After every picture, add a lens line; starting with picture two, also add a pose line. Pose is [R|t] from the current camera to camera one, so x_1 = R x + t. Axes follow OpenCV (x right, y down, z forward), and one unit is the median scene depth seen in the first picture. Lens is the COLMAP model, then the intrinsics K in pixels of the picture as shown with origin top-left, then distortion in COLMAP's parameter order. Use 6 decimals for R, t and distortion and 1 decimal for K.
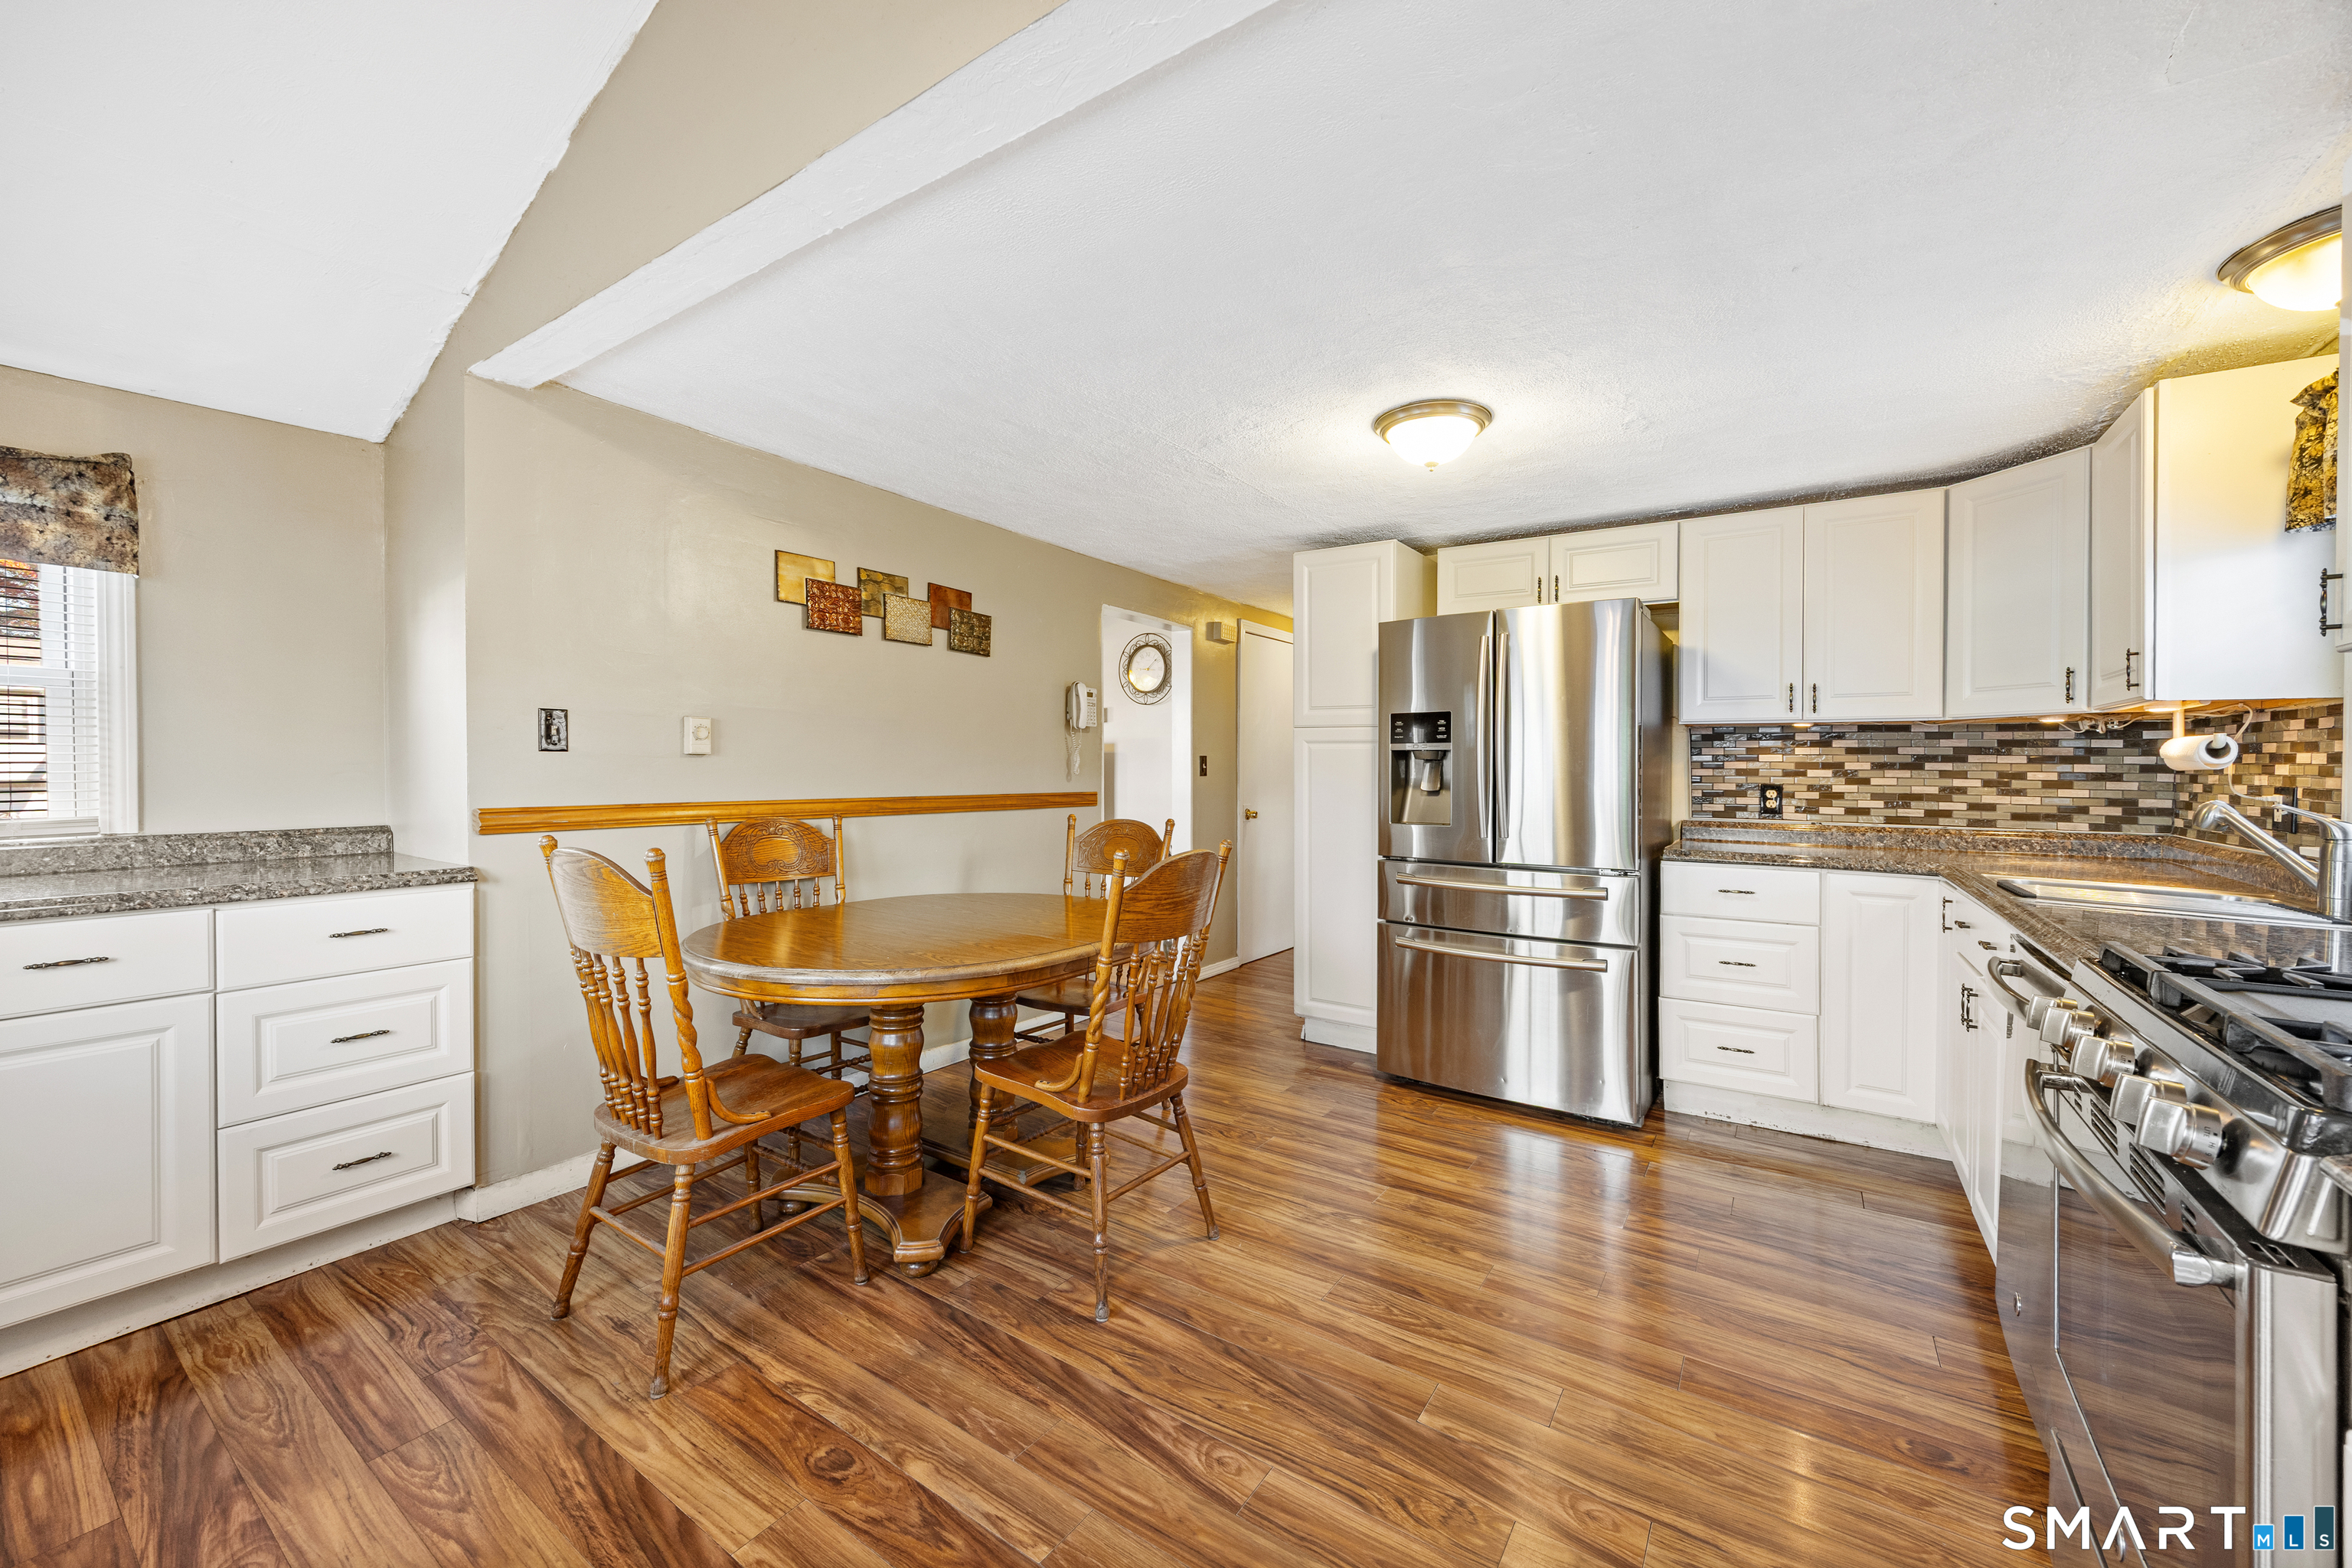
lens RADIAL K [[914.1, 0, 1184.2], [0, 914.1, 771.0], [0, 0, 1]] dist [0.001282, 0.000180]
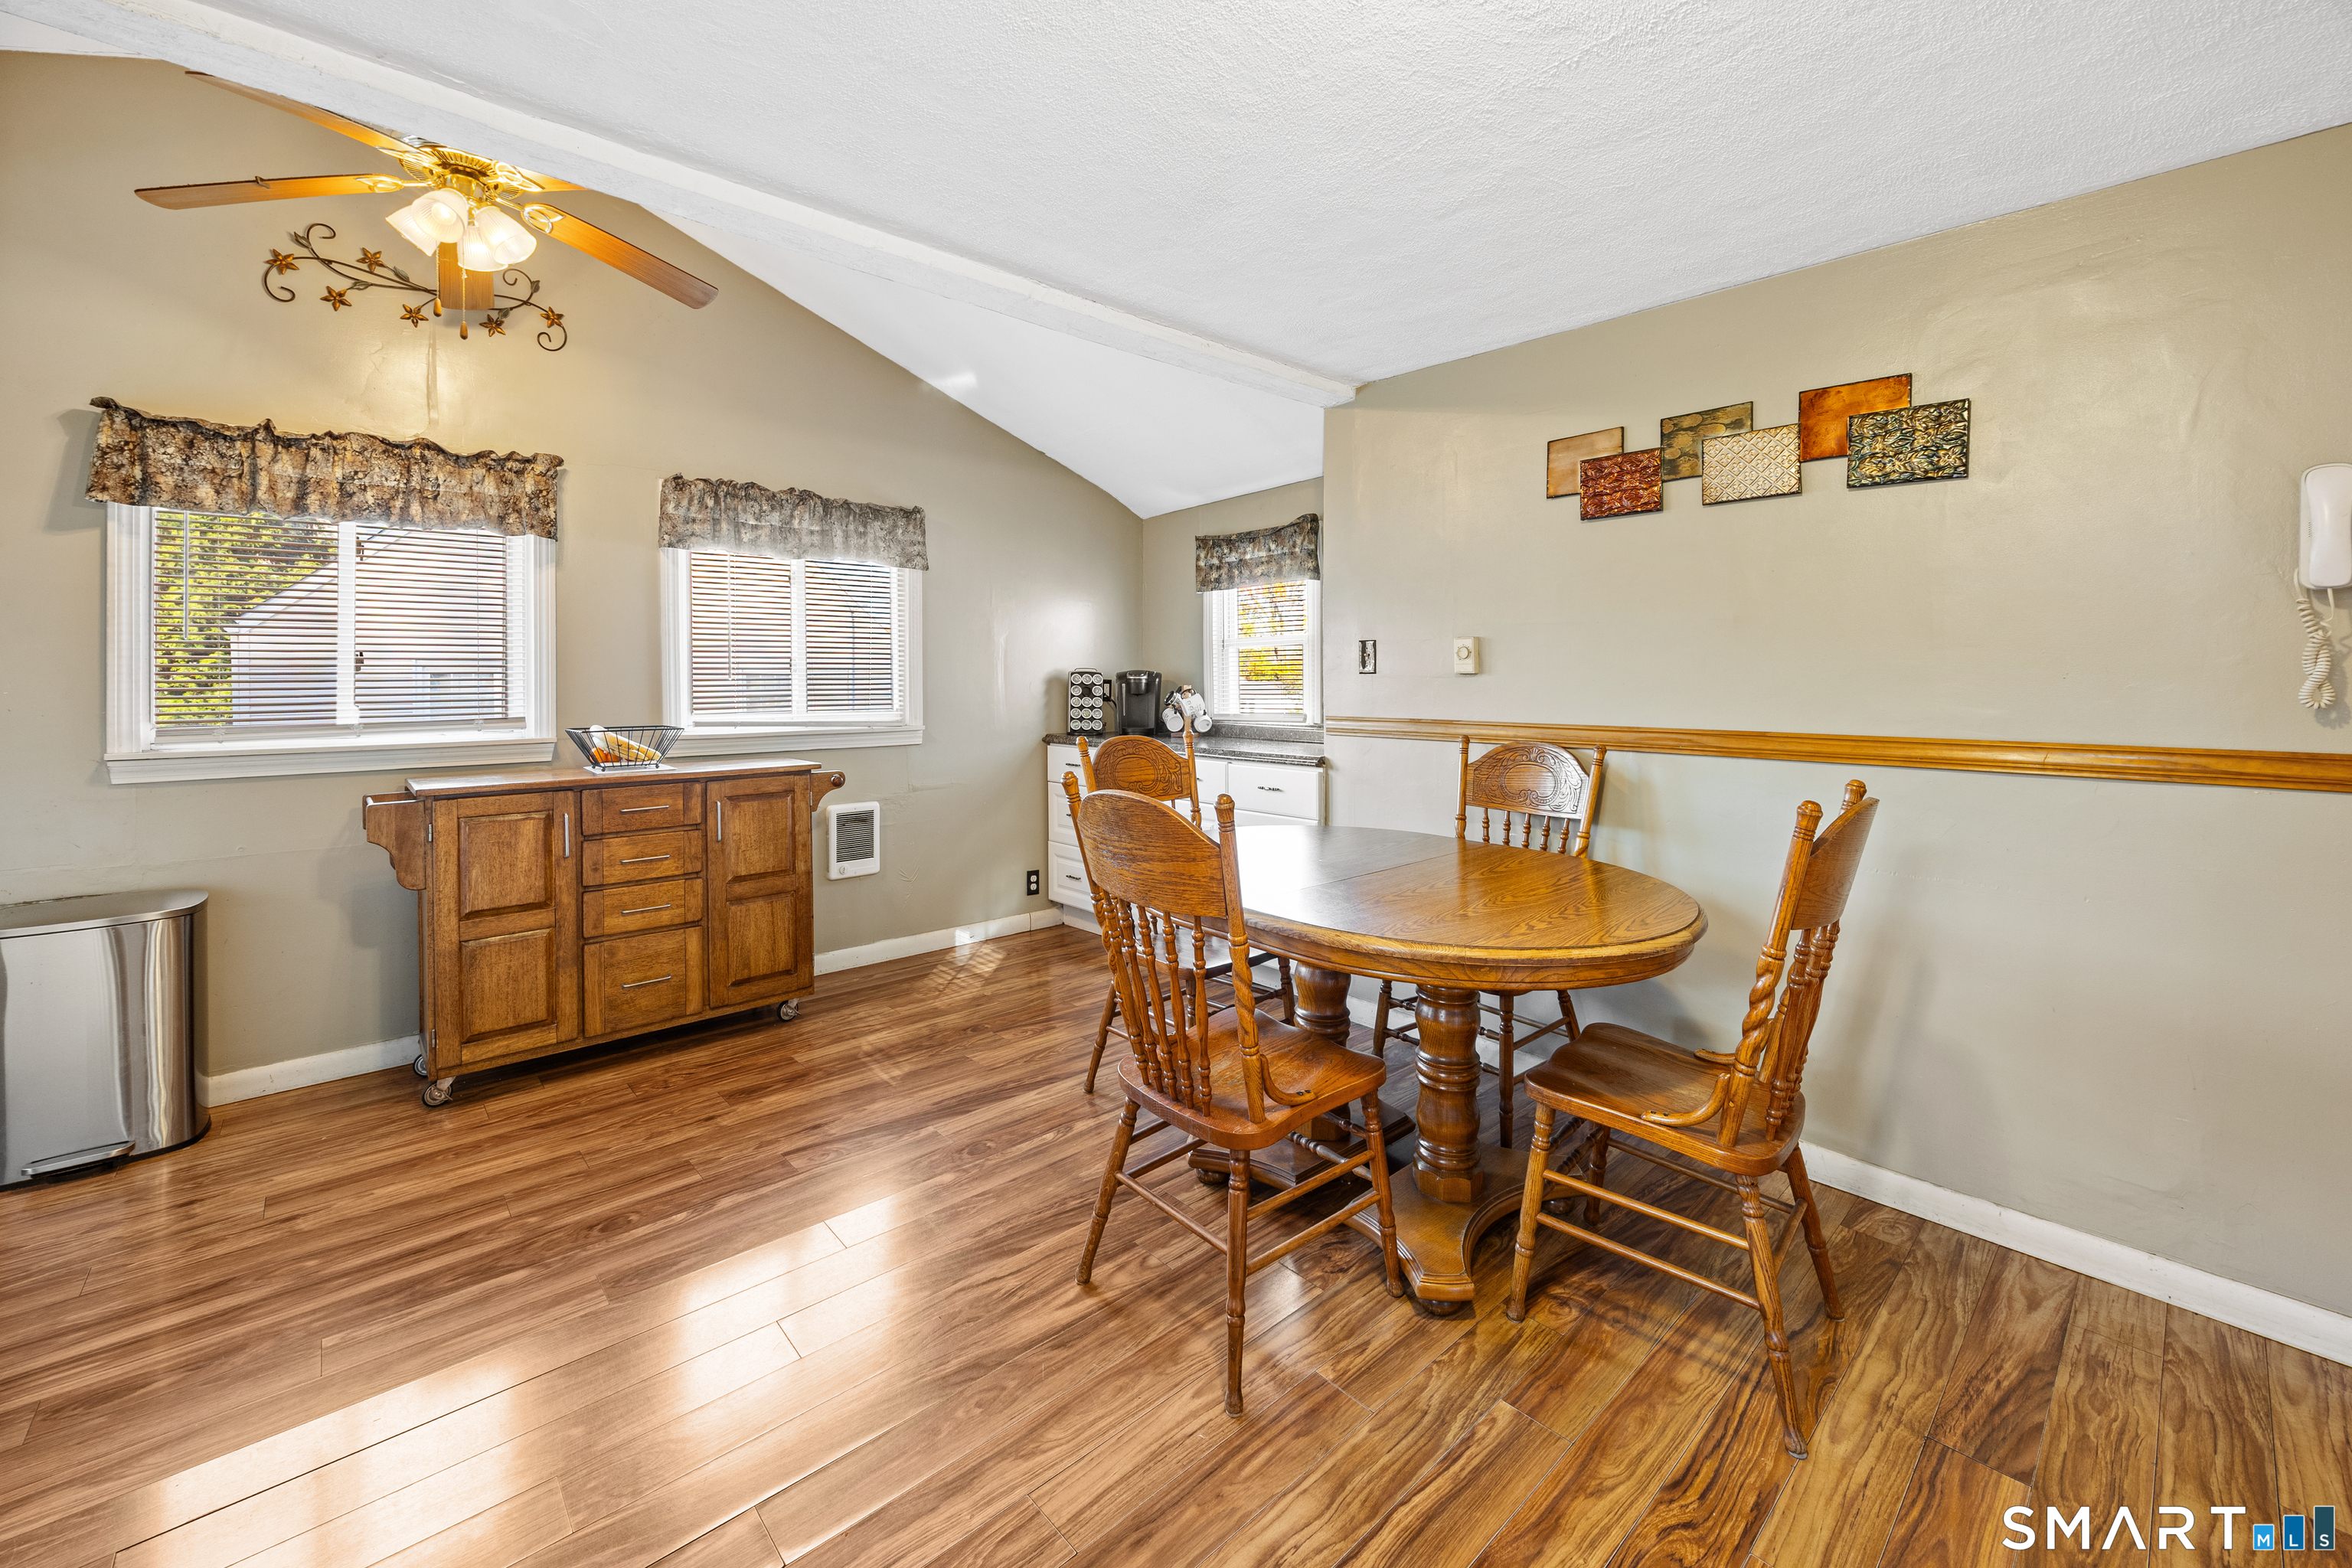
lens RADIAL K [[979.3, 0, 1168.5], [0, 979.3, 686.1], [0, 0, 1]] dist [0.000689, 0.000085]
pose [[-0.265016, 0.002115, -0.964242, 0.532037], [-0.007268, 0.999965, 0.004191, -0.005820], [0.964217, 0.008119, -0.264991, 0.846980]]
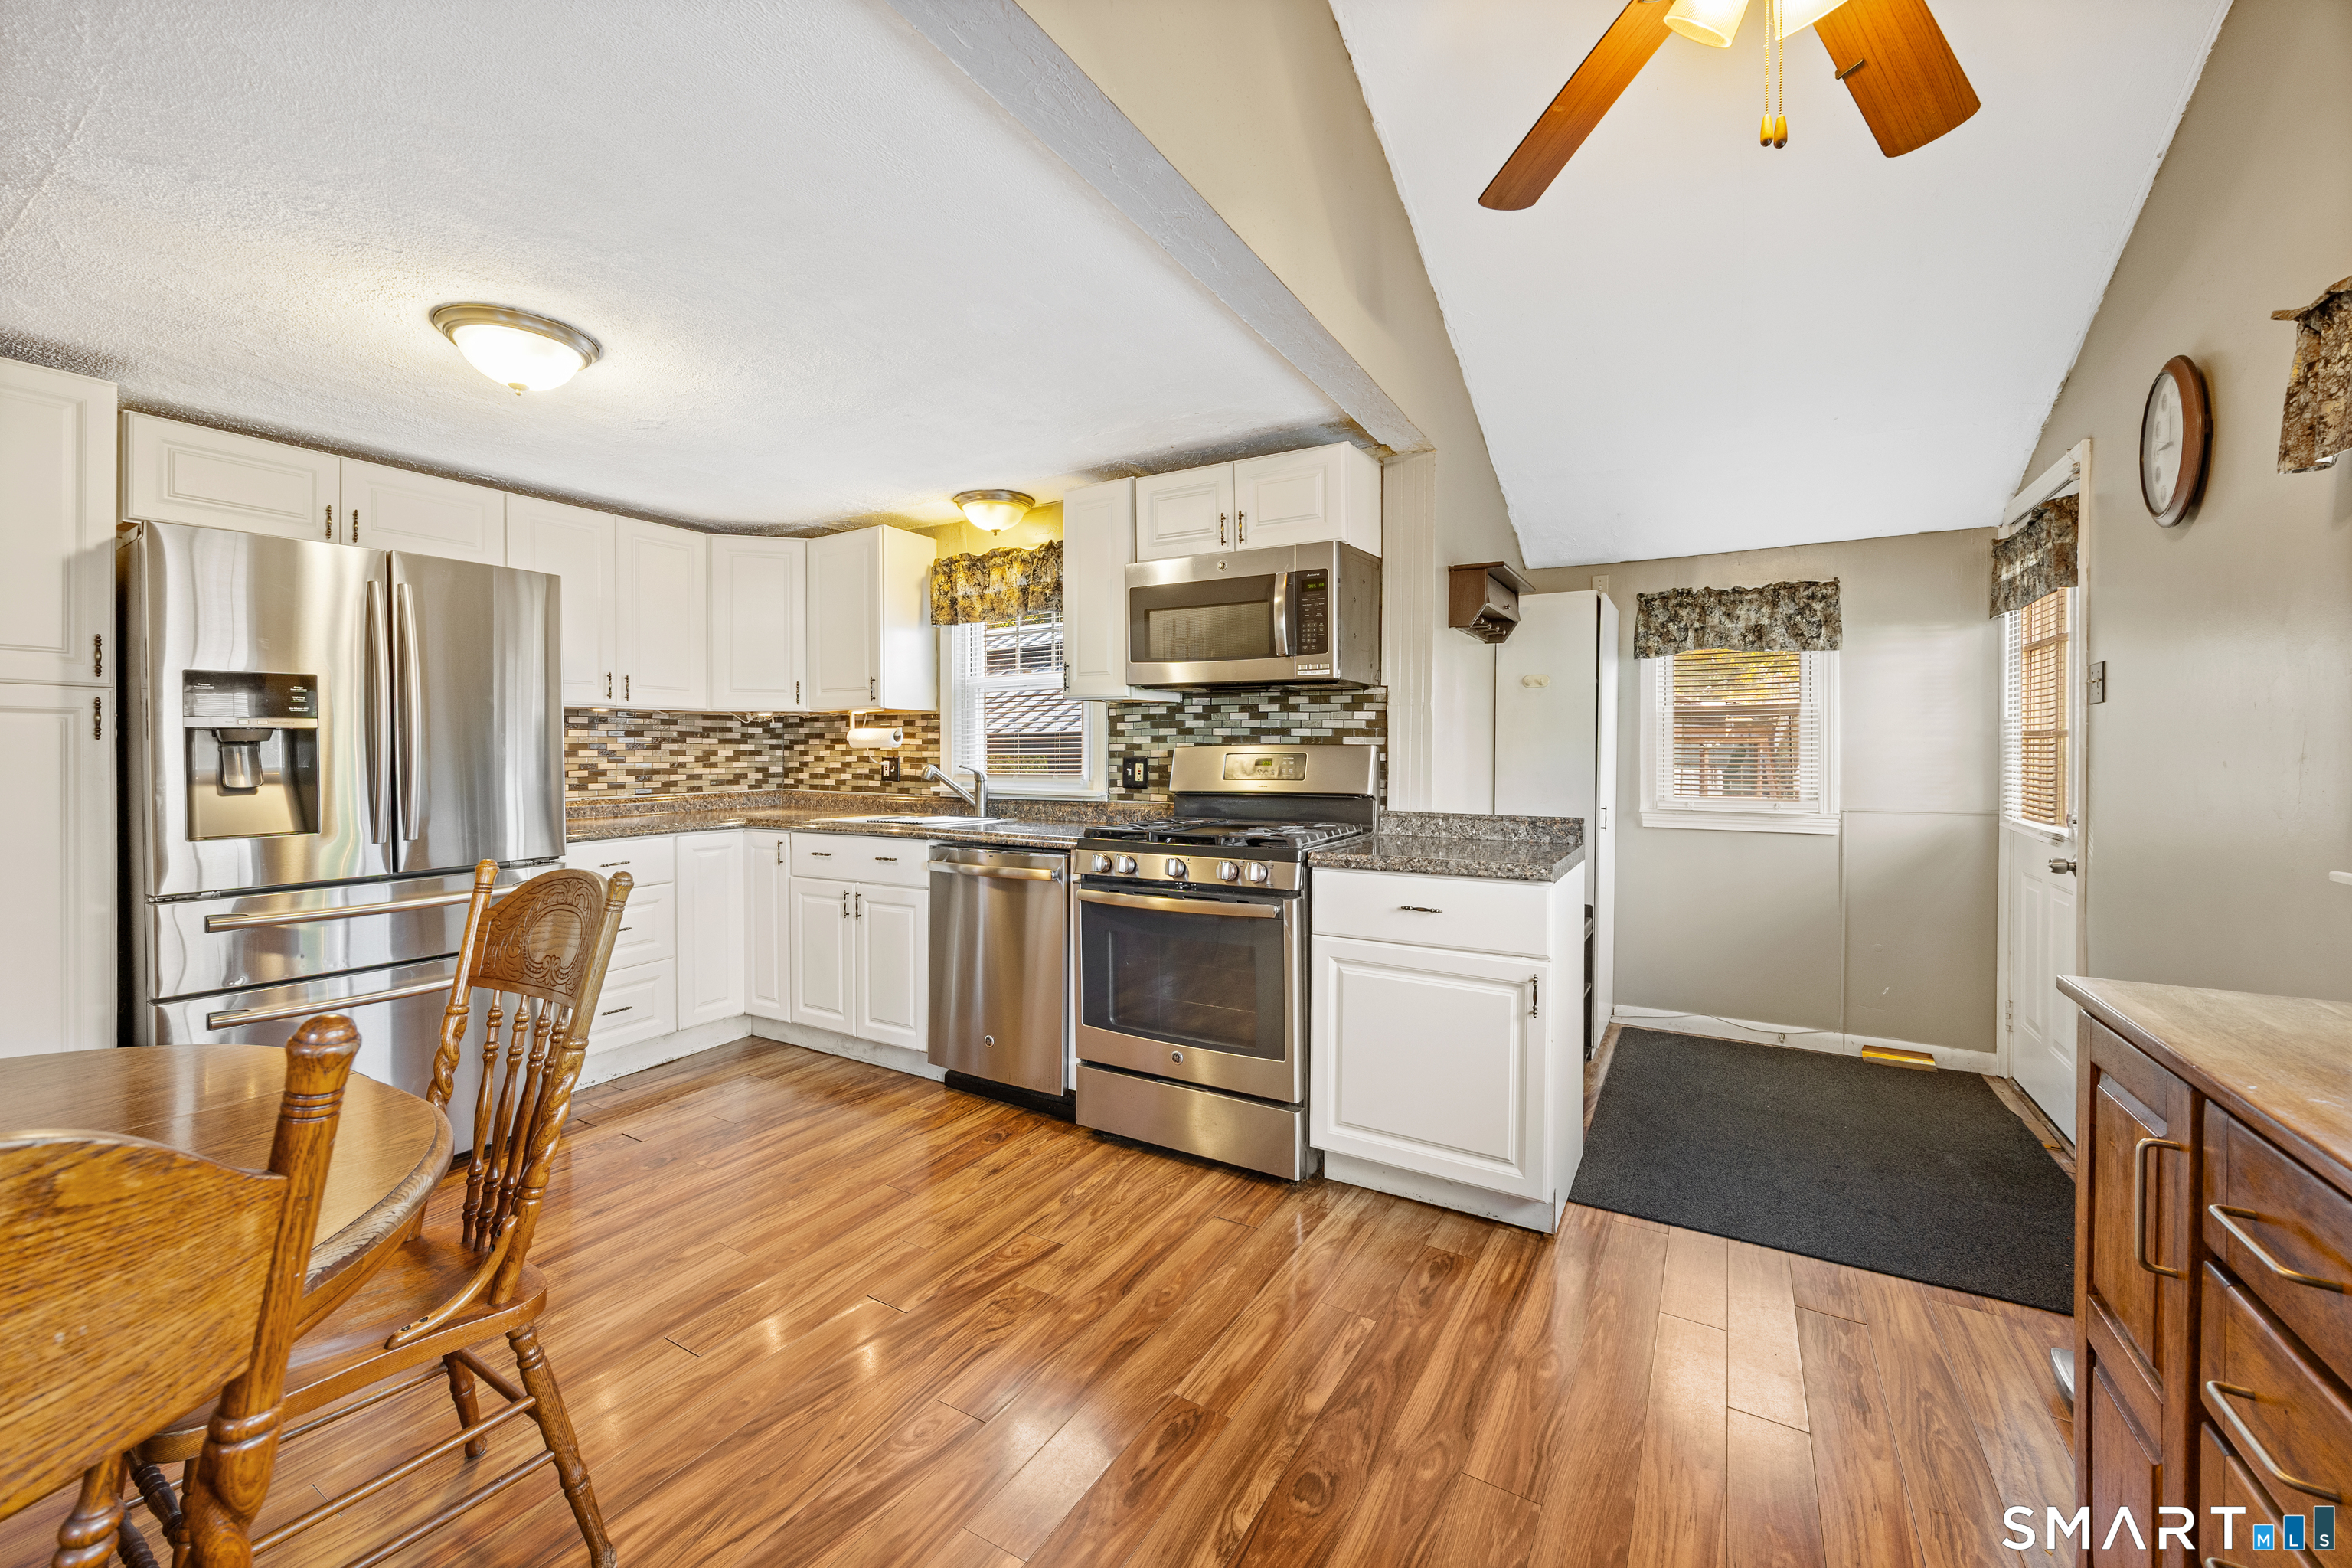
lens RADIAL K [[914.1, 0, 1184.2], [0, 914.1, 771.0], [0, 0, 1]] dist [0.001282, 0.000180]
pose [[-0.058404, -0.035651, 0.997656, -0.490197], [0.006783, 0.999325, 0.036108, -0.012445], [-0.998270, 0.008876, -0.058122, 0.380390]]
